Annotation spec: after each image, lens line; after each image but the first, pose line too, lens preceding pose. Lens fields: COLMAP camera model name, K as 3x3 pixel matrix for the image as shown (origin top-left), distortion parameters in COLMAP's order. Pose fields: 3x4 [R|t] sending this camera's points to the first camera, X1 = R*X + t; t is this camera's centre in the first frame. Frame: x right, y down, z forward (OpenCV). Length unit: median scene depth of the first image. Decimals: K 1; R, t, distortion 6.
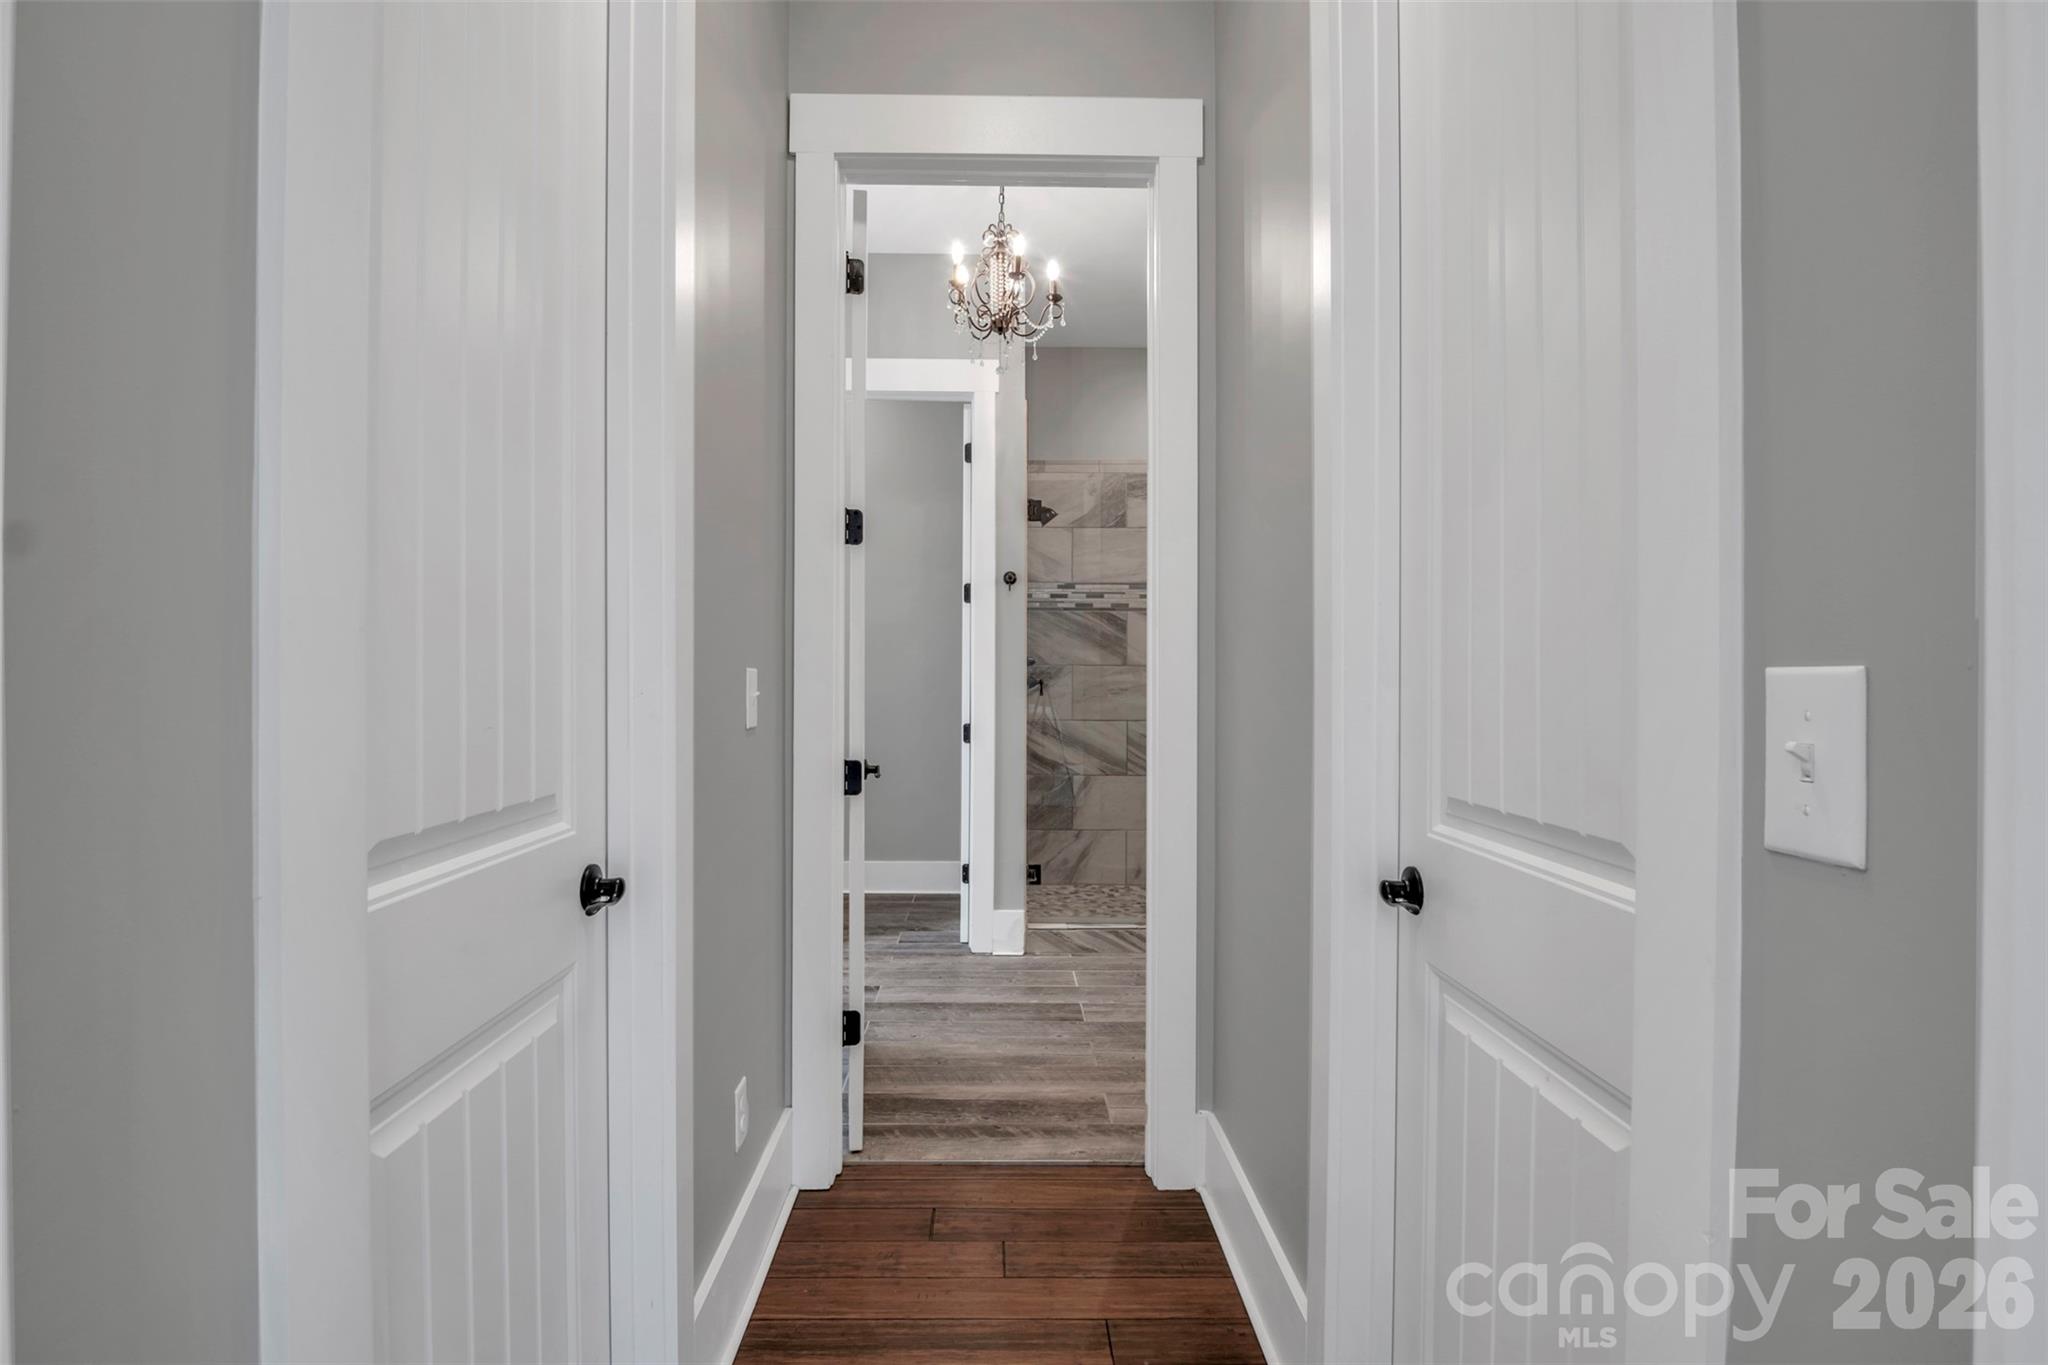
lens RADIAL K [[995.6, 0, 1013.6], [0, 995.6, 676.3], [0, 0, 1]] dist [-0.019578, -0.001911]
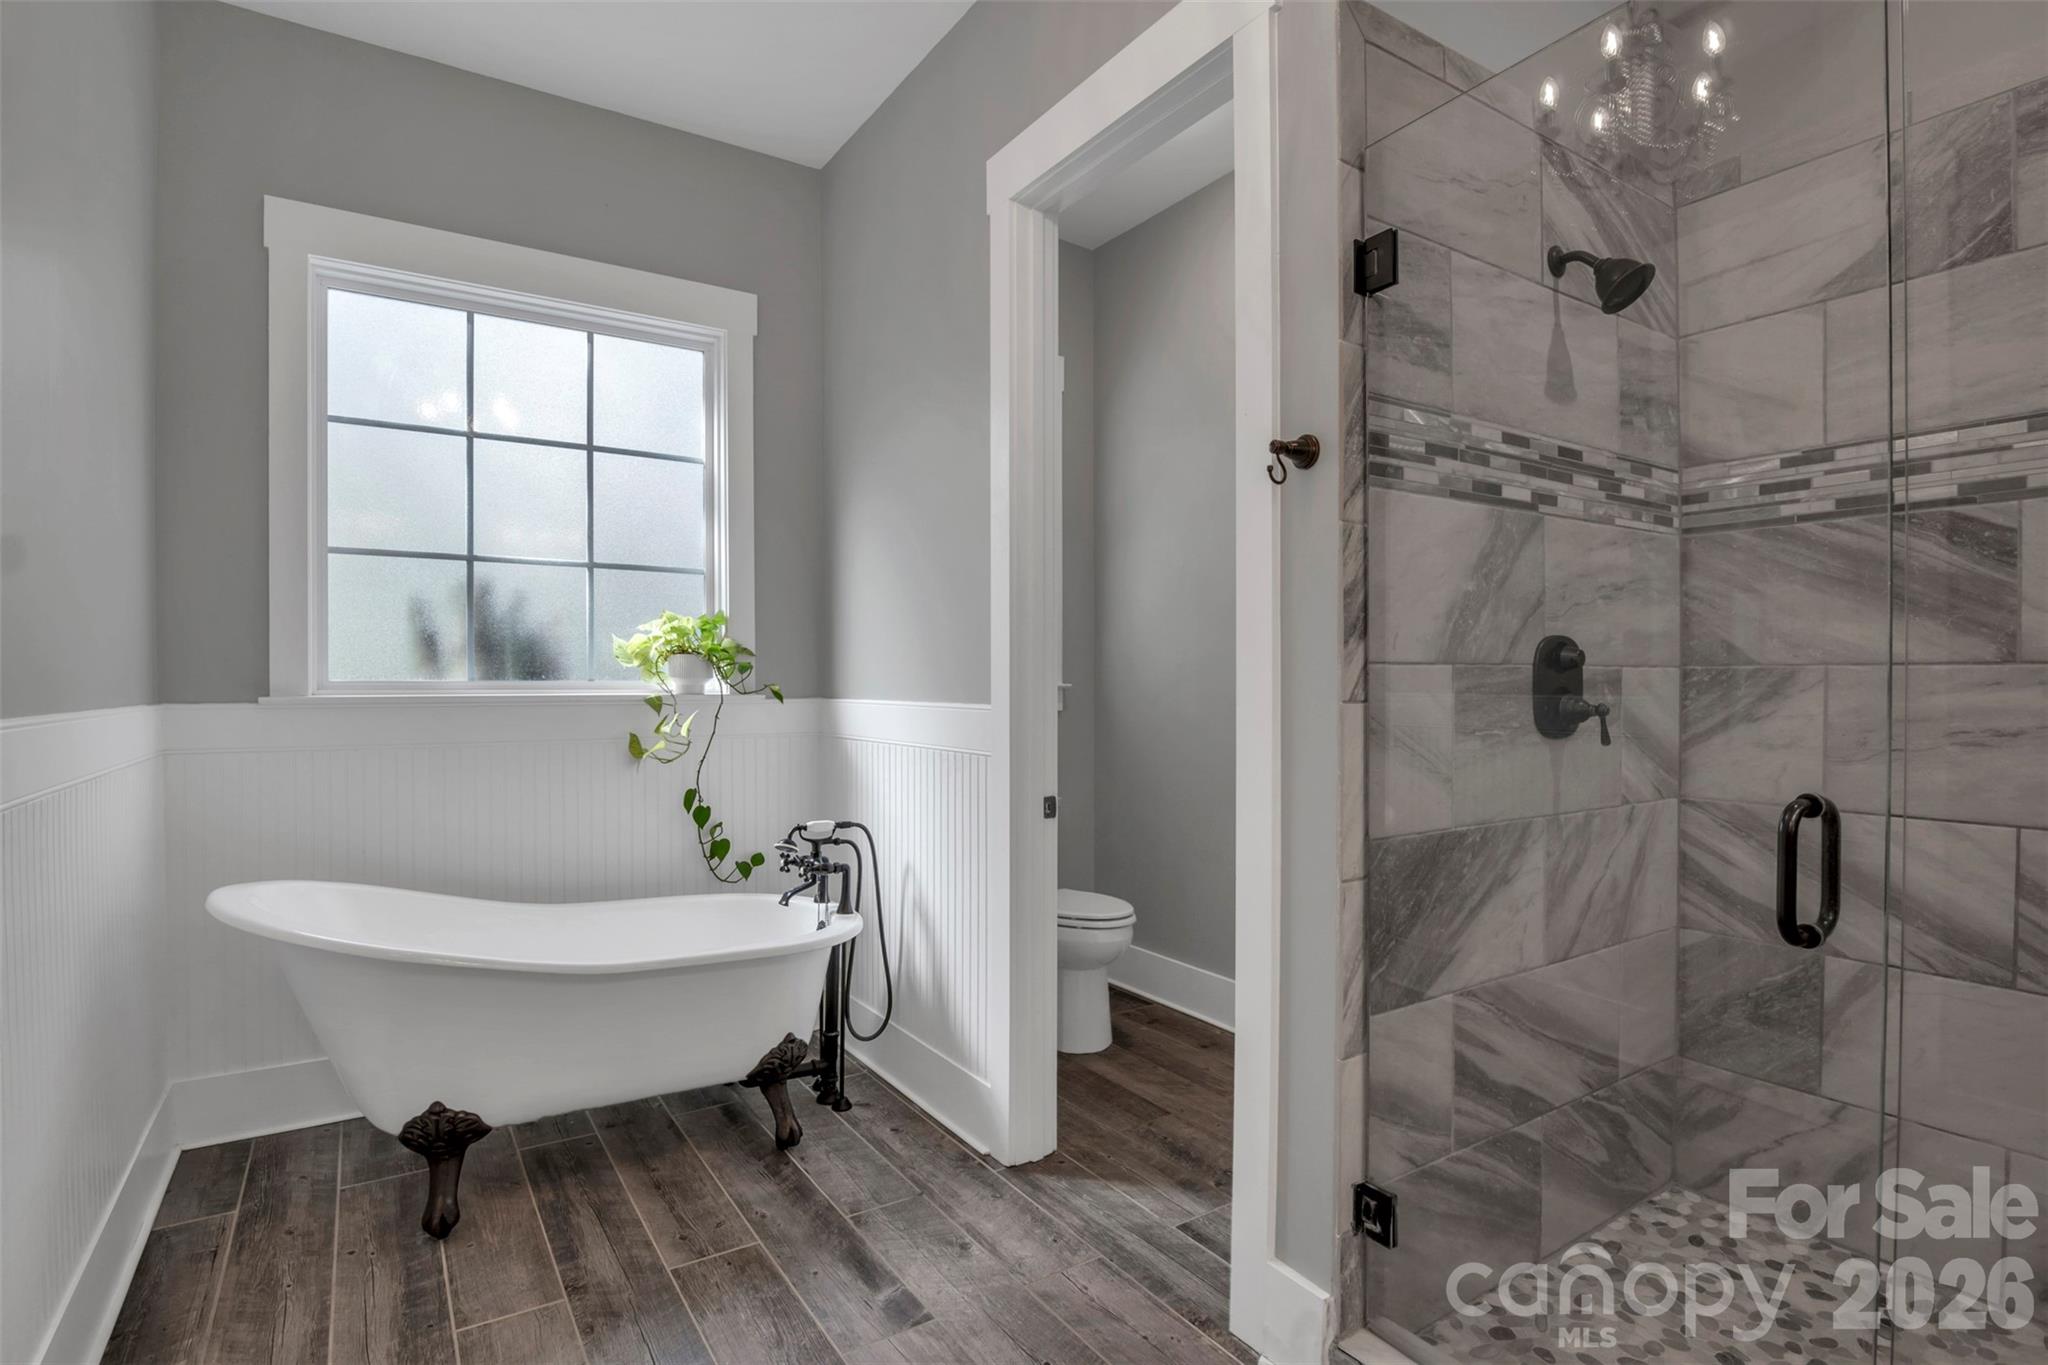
lens RADIAL K [[995.6, 0, 1023.7], [0, 995.6, 694.9], [0, 0, 1]] dist [-0.019578, -0.001911]
pose [[0.529557, 0.009286, -0.848224, 0.214360], [0.003962, 0.999902, 0.013420, -0.005594], [0.848265, -0.010467, 0.529468, 0.543099]]
